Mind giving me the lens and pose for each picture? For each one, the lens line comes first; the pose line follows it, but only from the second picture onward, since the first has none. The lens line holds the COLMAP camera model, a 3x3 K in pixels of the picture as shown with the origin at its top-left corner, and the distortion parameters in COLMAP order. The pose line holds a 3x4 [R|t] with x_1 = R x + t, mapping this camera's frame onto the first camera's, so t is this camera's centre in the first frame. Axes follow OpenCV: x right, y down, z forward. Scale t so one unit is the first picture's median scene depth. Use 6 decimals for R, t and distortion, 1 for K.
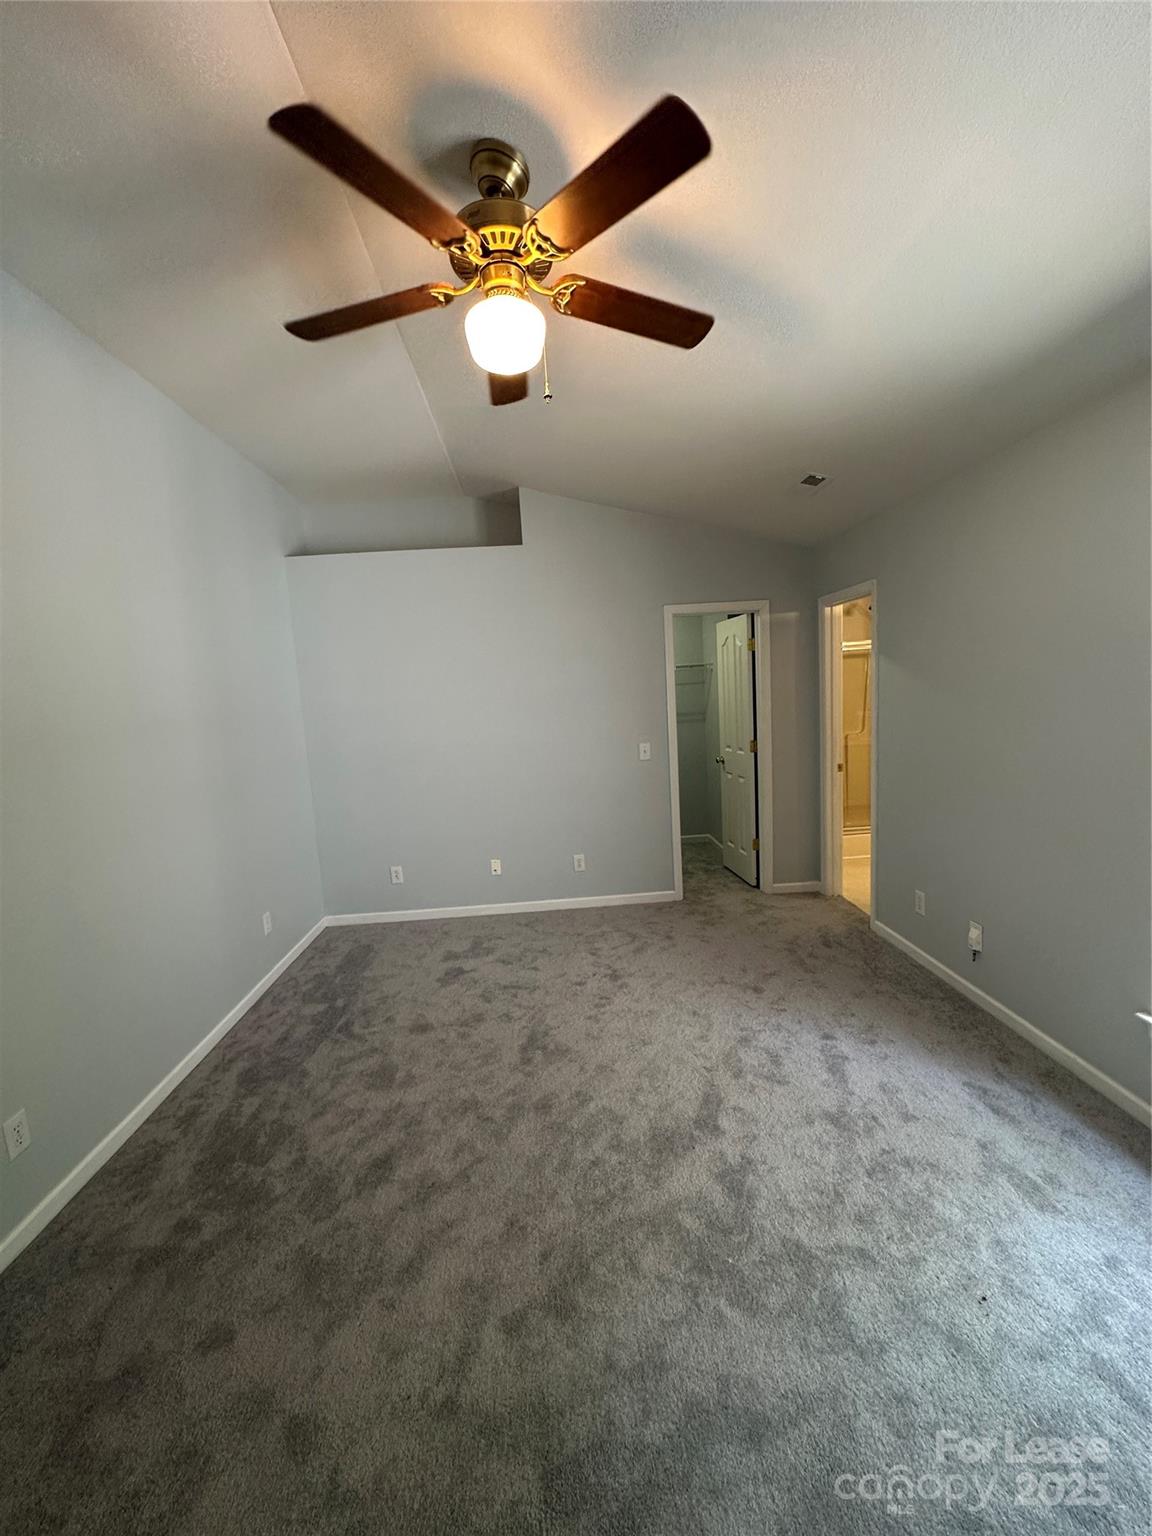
lens RADIAL K [[613.0, 0, 579.0], [0, 613.0, 767.1], [0, 0, 1]] dist [-0.002676, 0.000289]
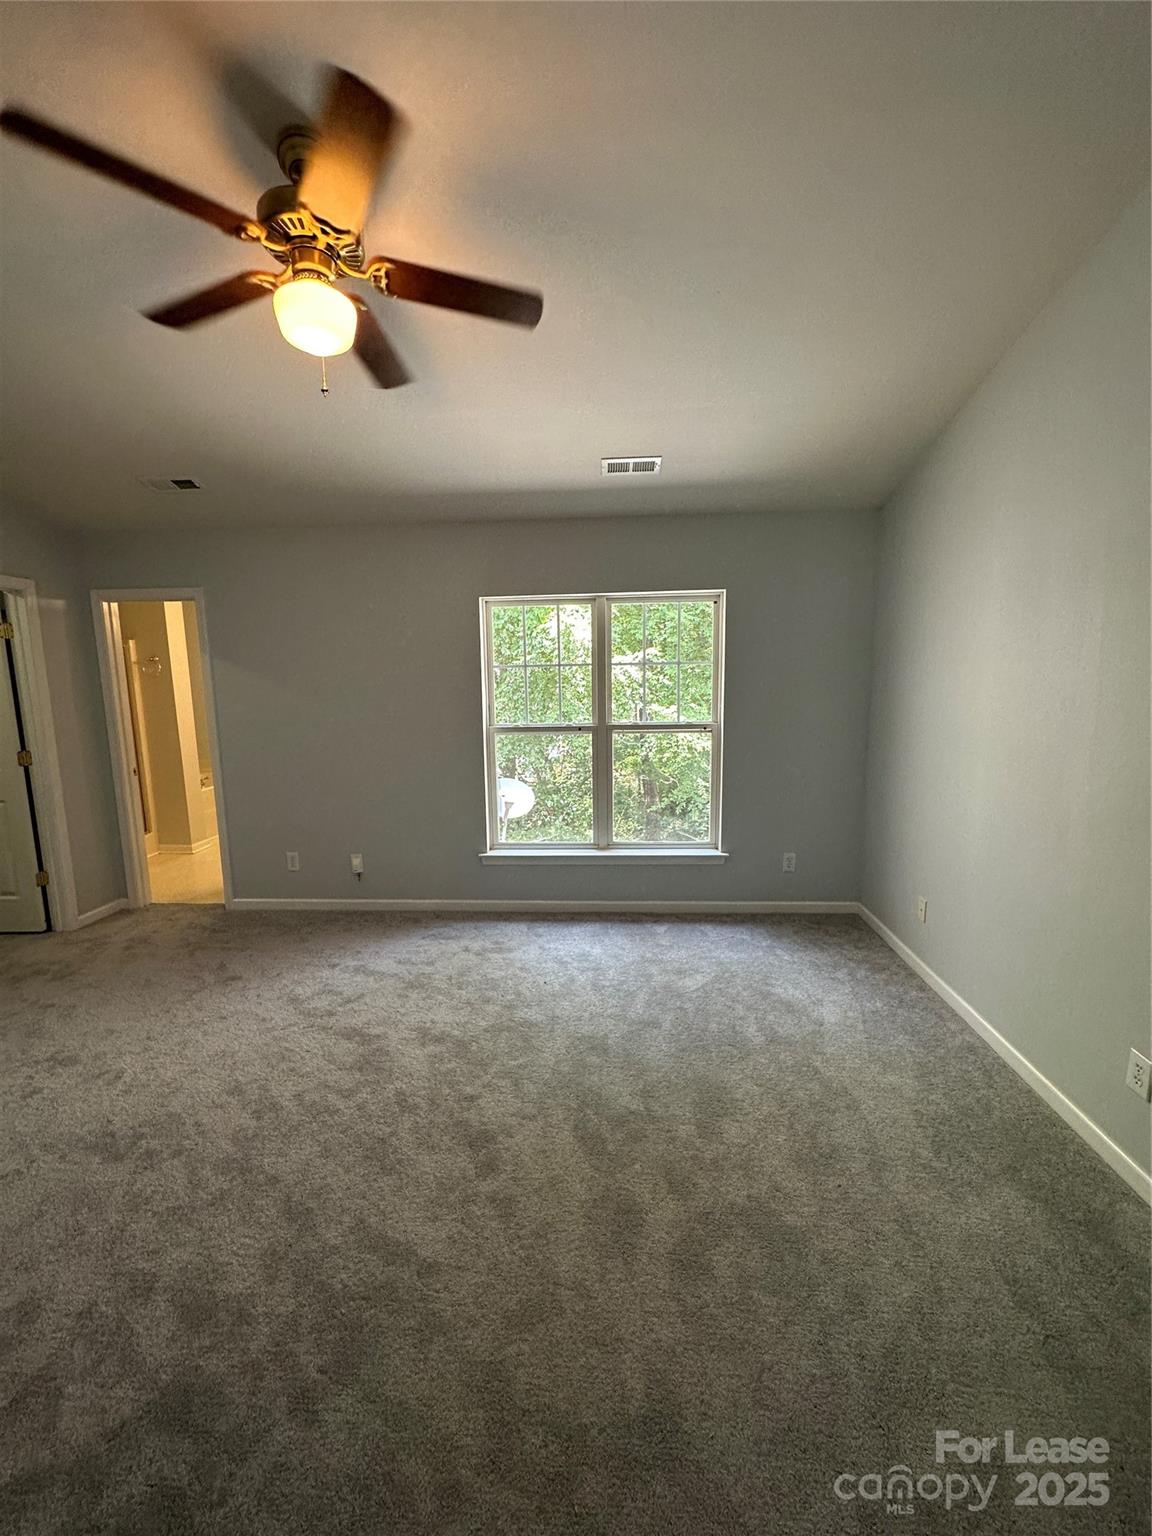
lens RADIAL K [[613.0, 0, 570.6], [0, 613.0, 768.6], [0, 0, 1]] dist [-0.002676, 0.000289]
pose [[0.119856, -0.092634, 0.988460, -0.901305], [0.127211, 0.988863, 0.077247, 0.018274], [-0.984607, 0.116485, 0.130306, 0.407207]]
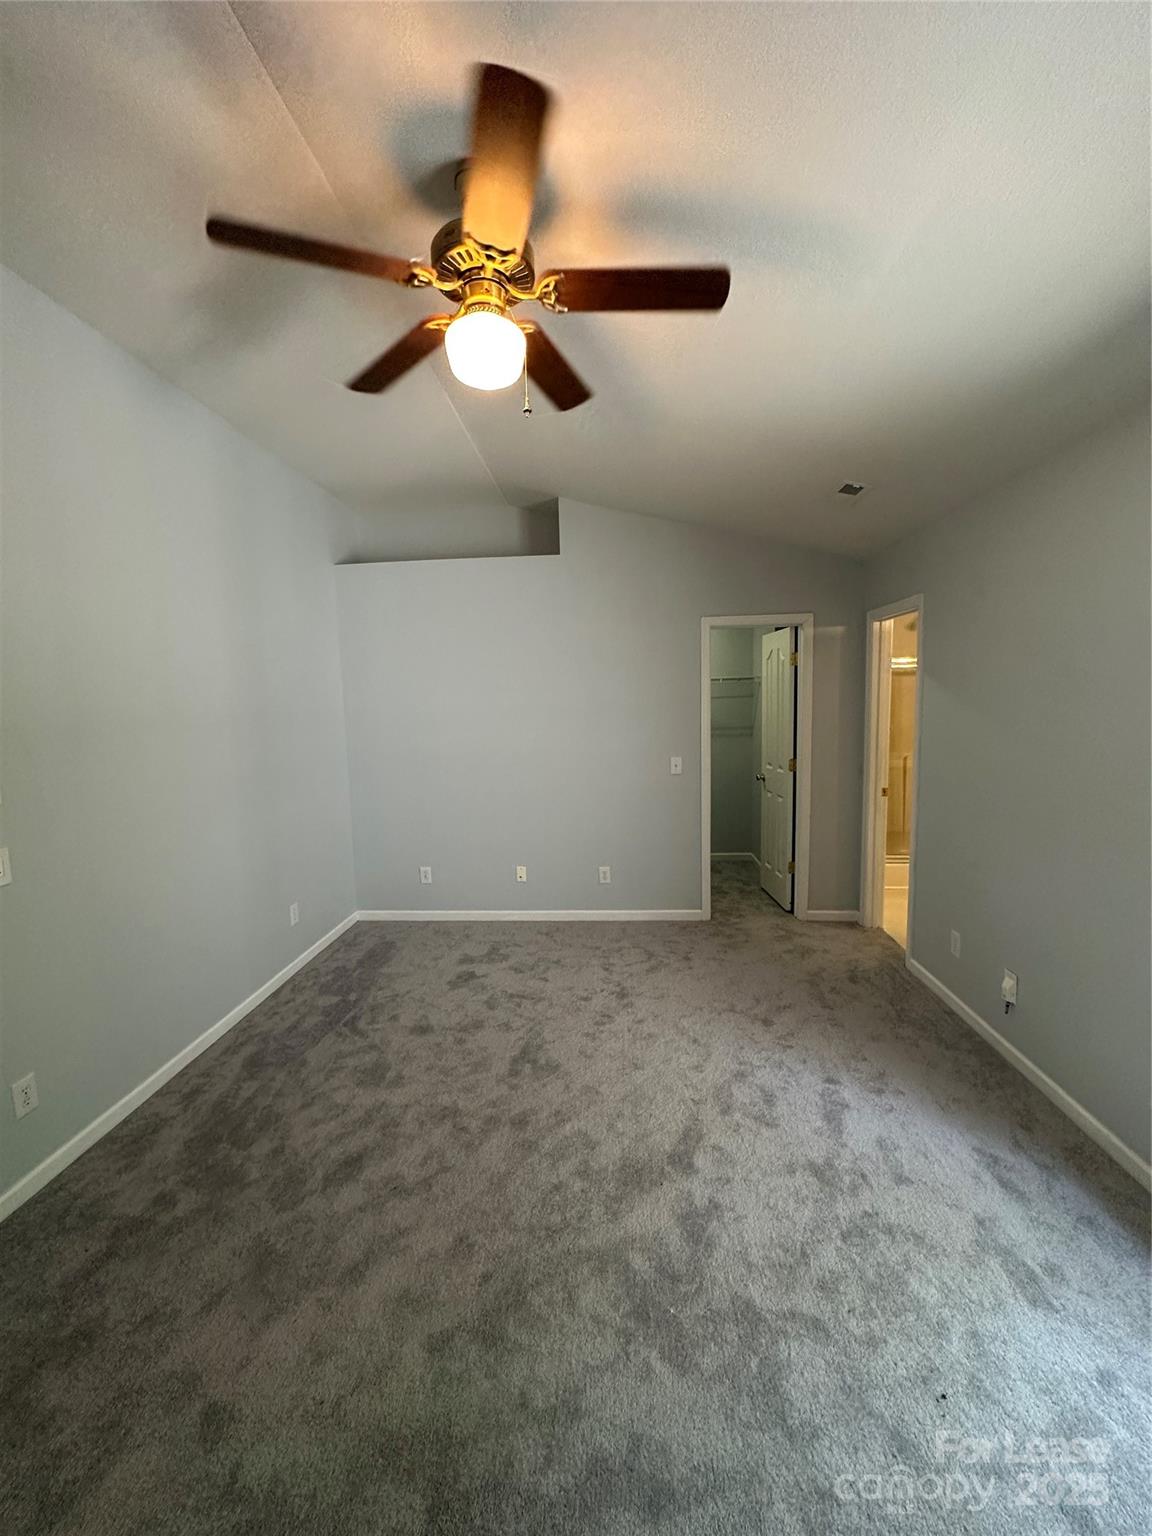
lens RADIAL K [[613.0, 0, 578.6], [0, 613.0, 766.0], [0, 0, 1]] dist [-0.002676, 0.000289]
pose [[0.992178, 0.044578, -0.116600, 0.138003], [-0.045889, 0.998910, -0.008575, -0.018454], [0.116091, 0.013859, 0.993142, 0.021967]]
